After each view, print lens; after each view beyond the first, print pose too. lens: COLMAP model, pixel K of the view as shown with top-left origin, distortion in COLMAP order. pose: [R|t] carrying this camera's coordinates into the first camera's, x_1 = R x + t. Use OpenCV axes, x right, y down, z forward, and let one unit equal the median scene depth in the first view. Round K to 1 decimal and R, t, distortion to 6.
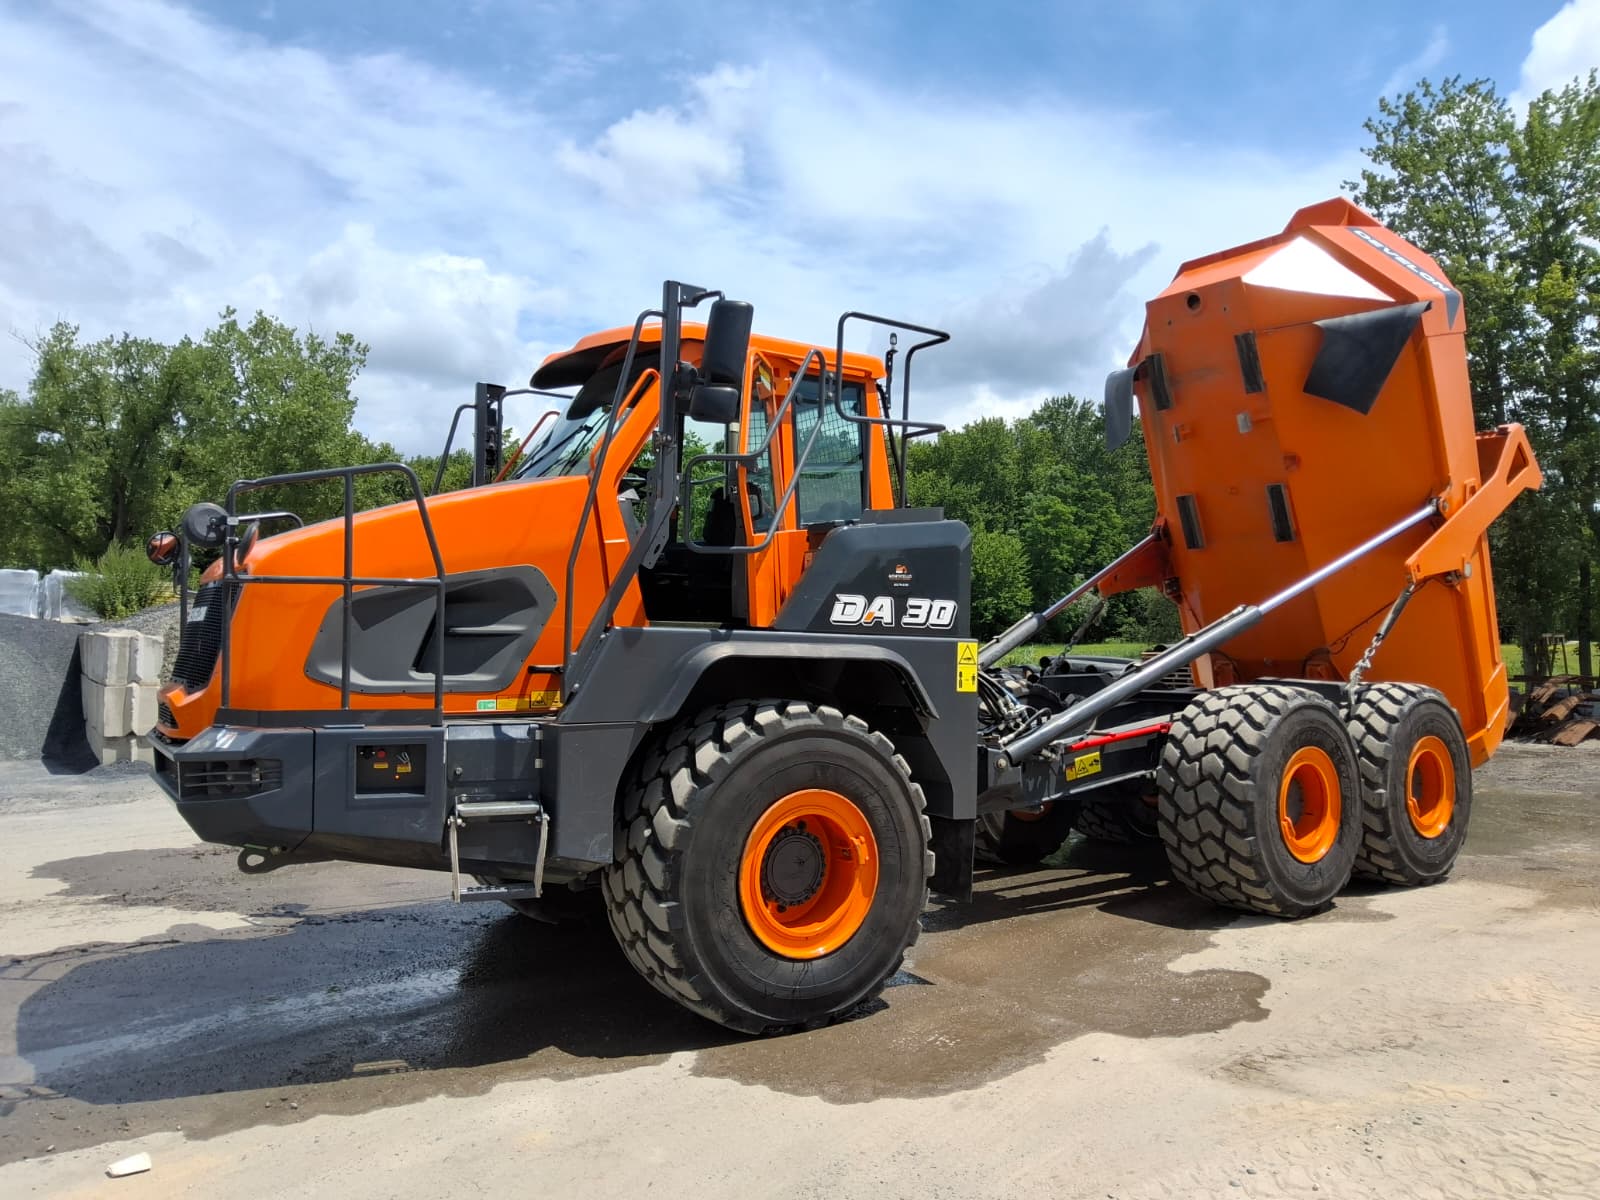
lens RADIAL K [[1216.5, 0, 811.7], [0, 1216.5, 596.9], [0, 0, 1]] dist [-0.004694, 0.003333]
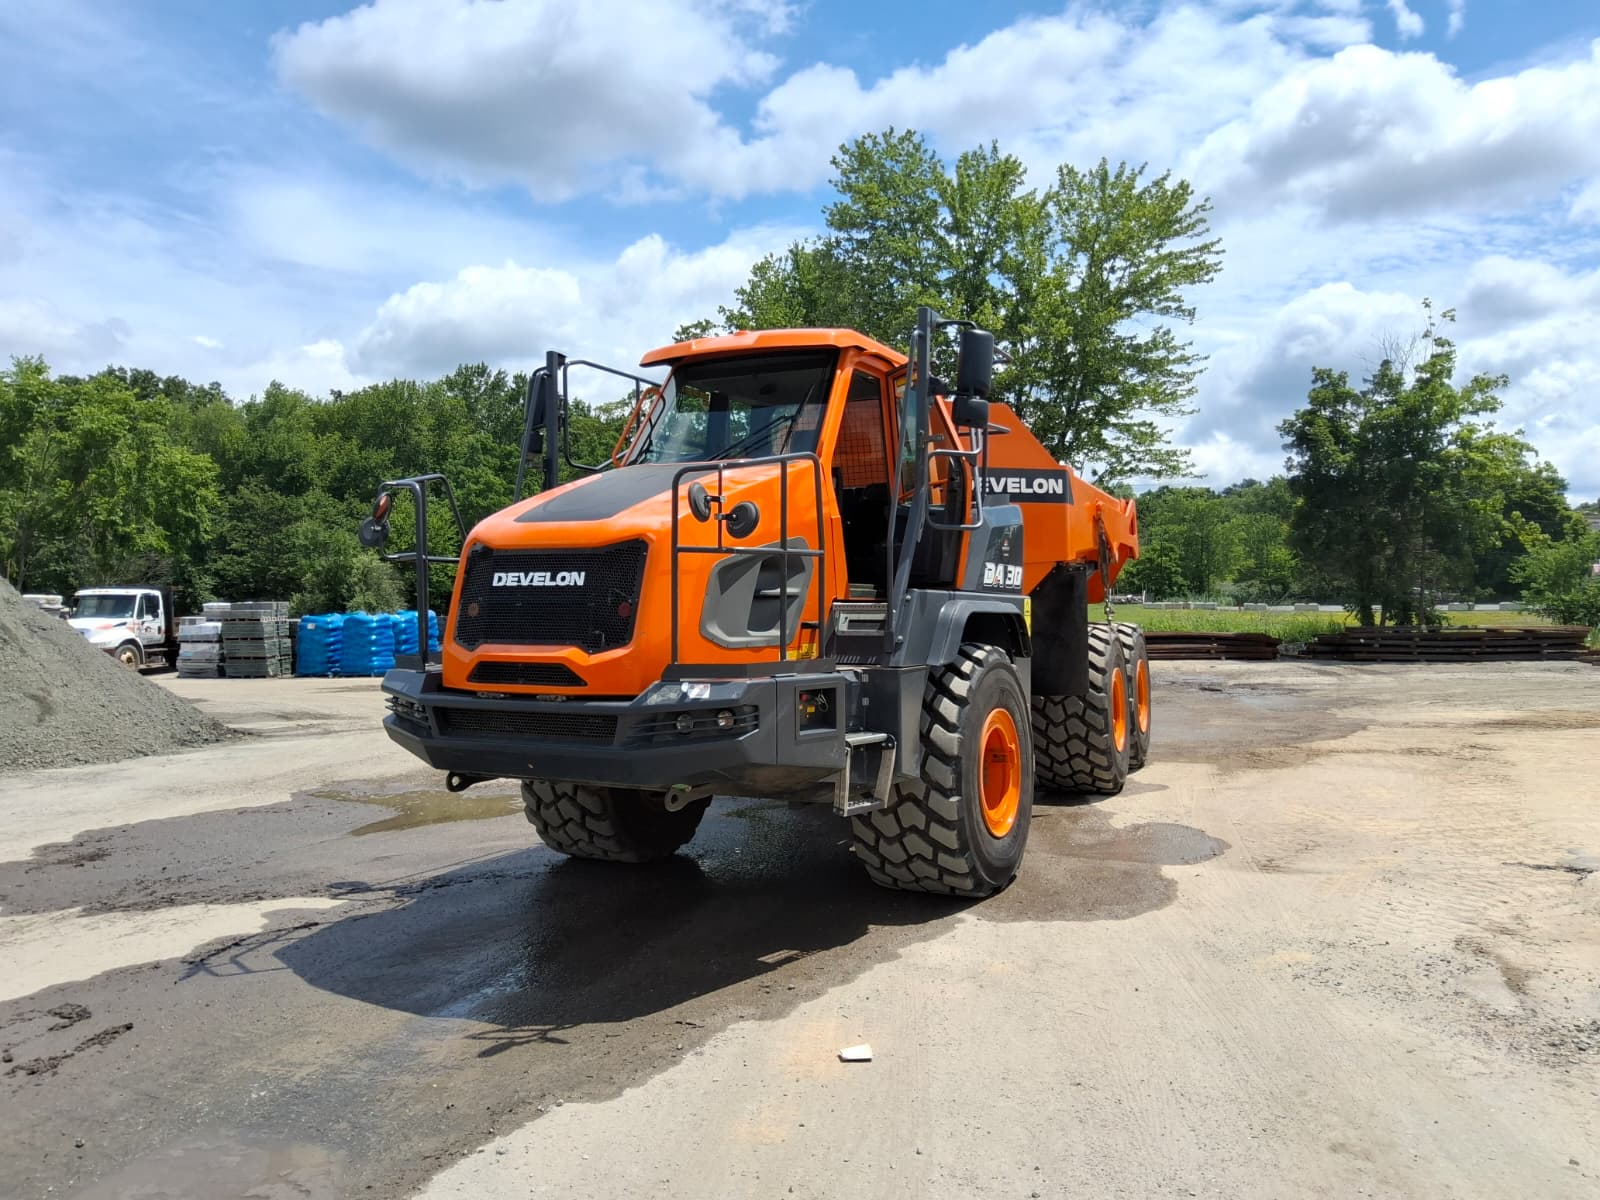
lens RADIAL K [[1189.2, 0, 803.8], [0, 1189.2, 605.4], [0, 0, 1]] dist [0.071424, -0.108930]
pose [[0.877508, -0.027929, 0.478748, -0.726675], [0.011108, 0.999219, 0.037930, -0.006851], [-0.479434, -0.027966, 0.877132, -0.035049]]
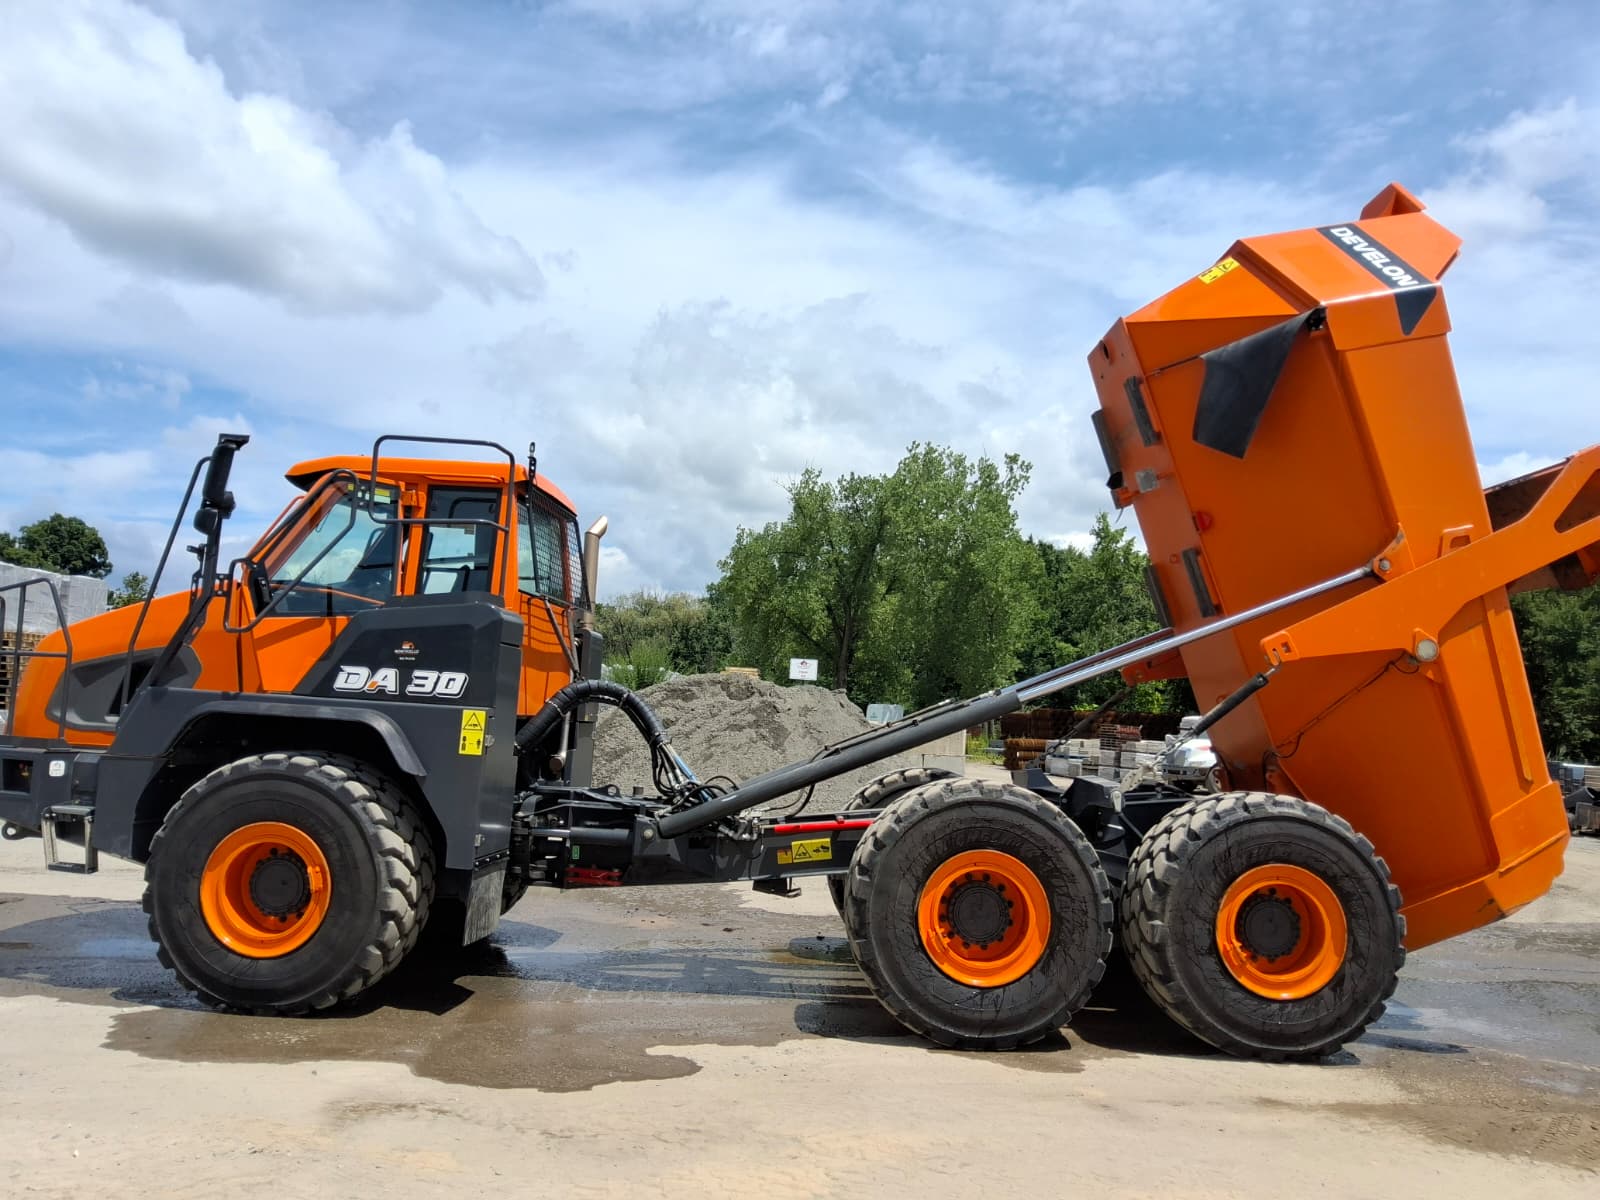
lens RADIAL K [[1197.2, 0, 806.9], [0, 1197.2, 594.3], [0, 0, 1]] dist [0.051371, -0.078263]
pose [[0.798815, -0.036944, -0.600442, 1.087292], [-0.014773, 0.996607, -0.080972, 0.012759], [0.601396, 0.073552, 0.795559, 0.280478]]
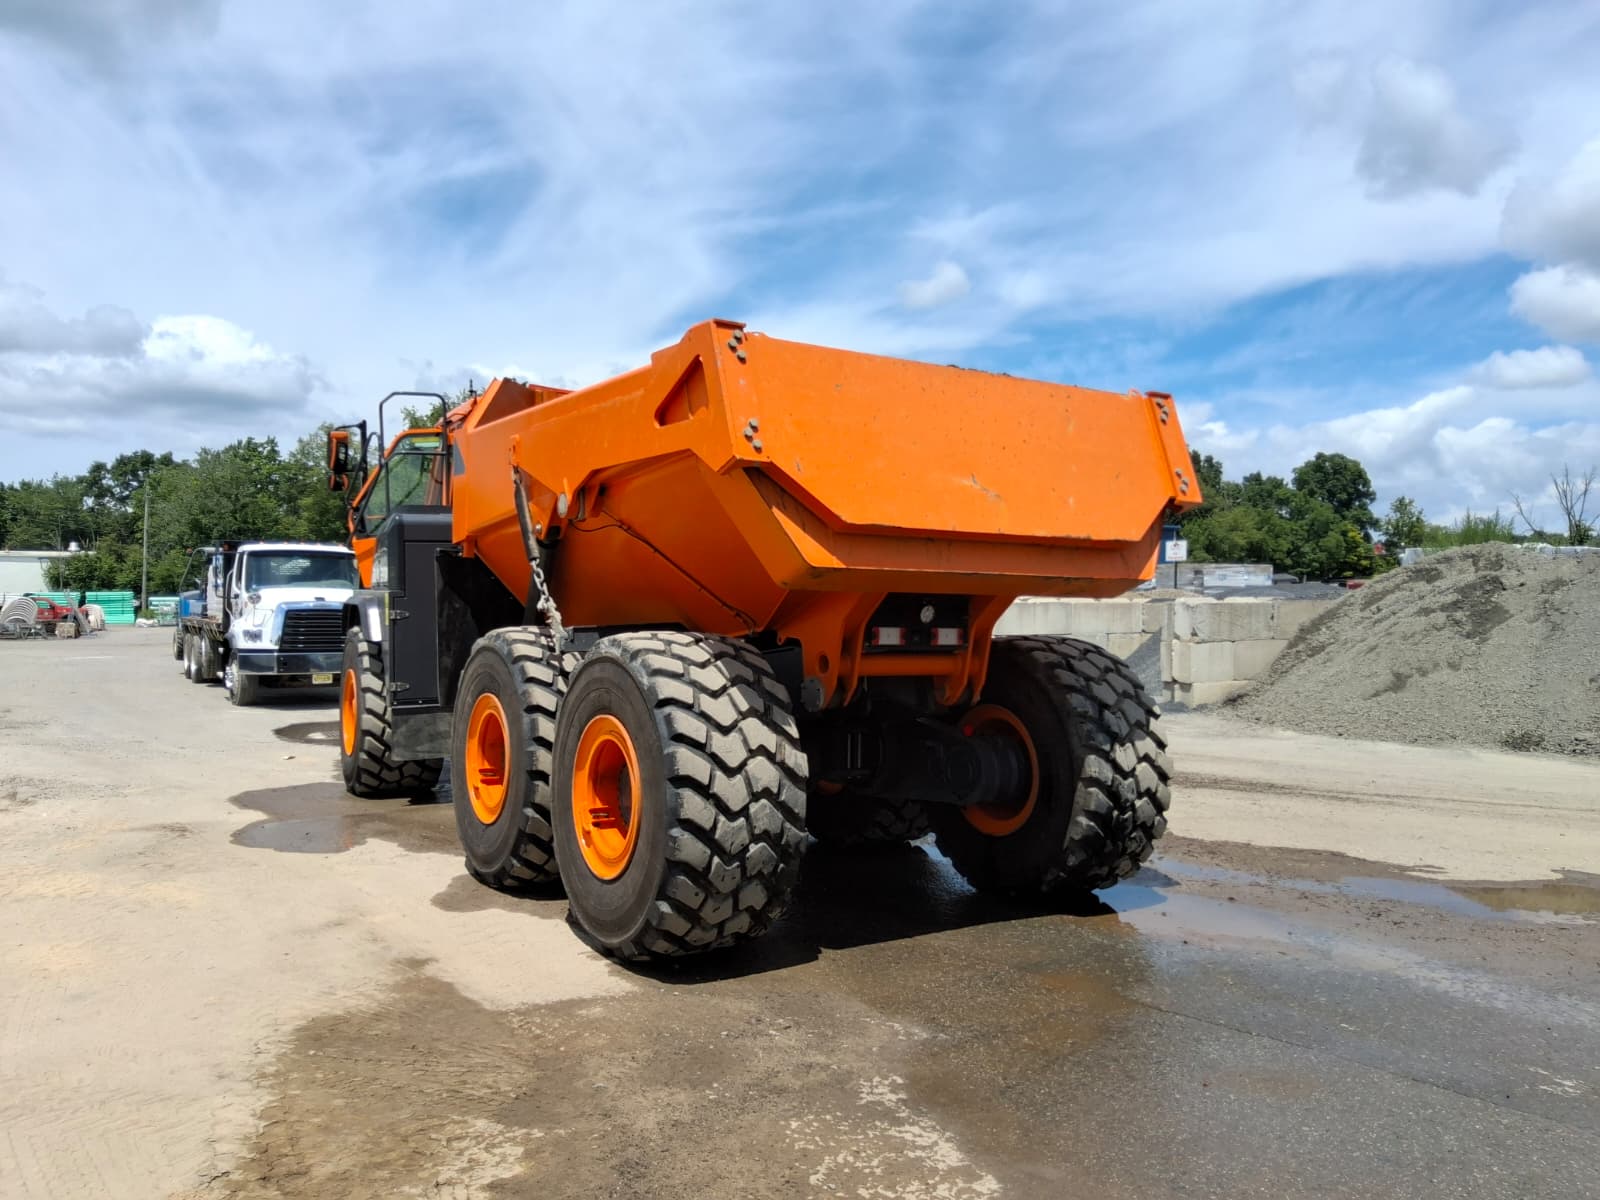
lens RADIAL K [[1186.2, 0, 793.3], [0, 1186.2, 601.3], [0, 0, 1]] dist [0.067201, -0.107913]
pose [[-0.114282, -0.018824, -0.993270, 1.646389], [0.032797, 0.999204, -0.022710, 0.104491], [0.992907, -0.035172, -0.113573, 1.733572]]
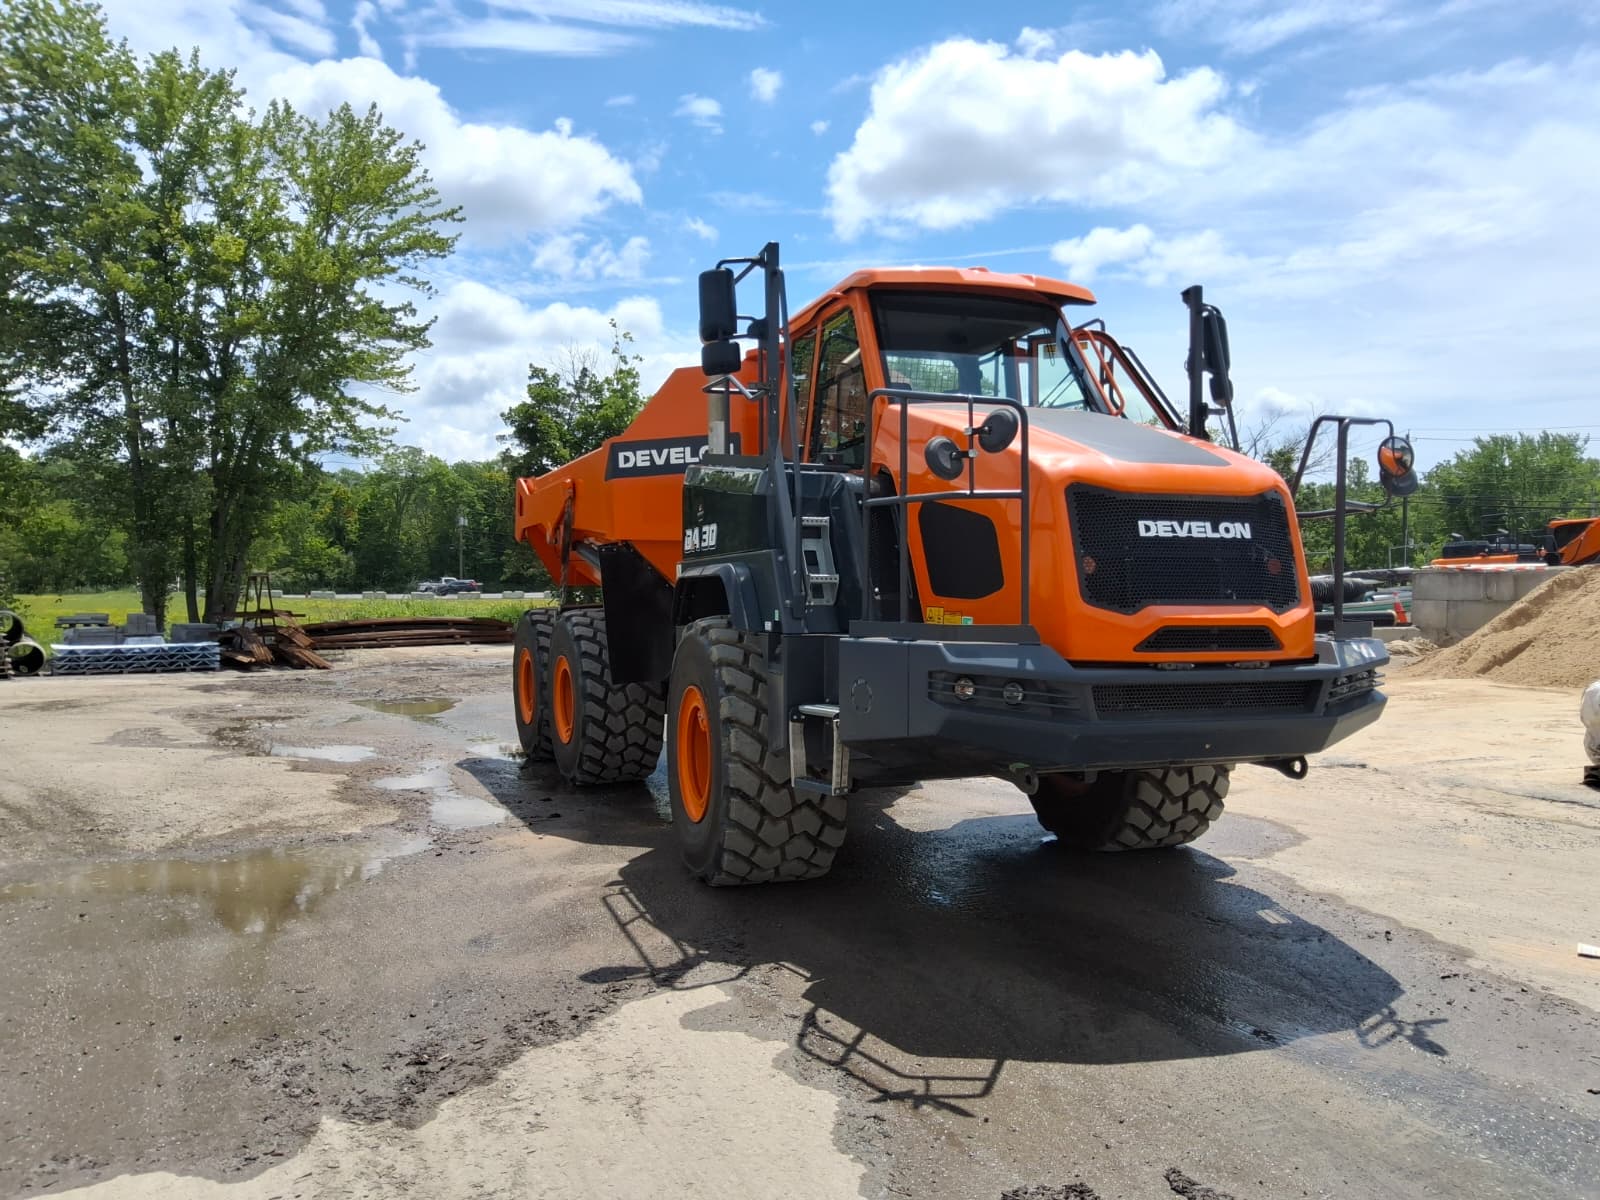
lens RADIAL K [[1189.2, 0, 803.8], [0, 1189.2, 605.4], [0, 0, 1]] dist [0.071424, -0.108930]
pose [[0.264812, -0.036216, 0.963620, -1.311457], [-0.019474, 0.998890, 0.042893, 0.027097], [-0.964103, -0.030124, 0.263813, 0.919808]]
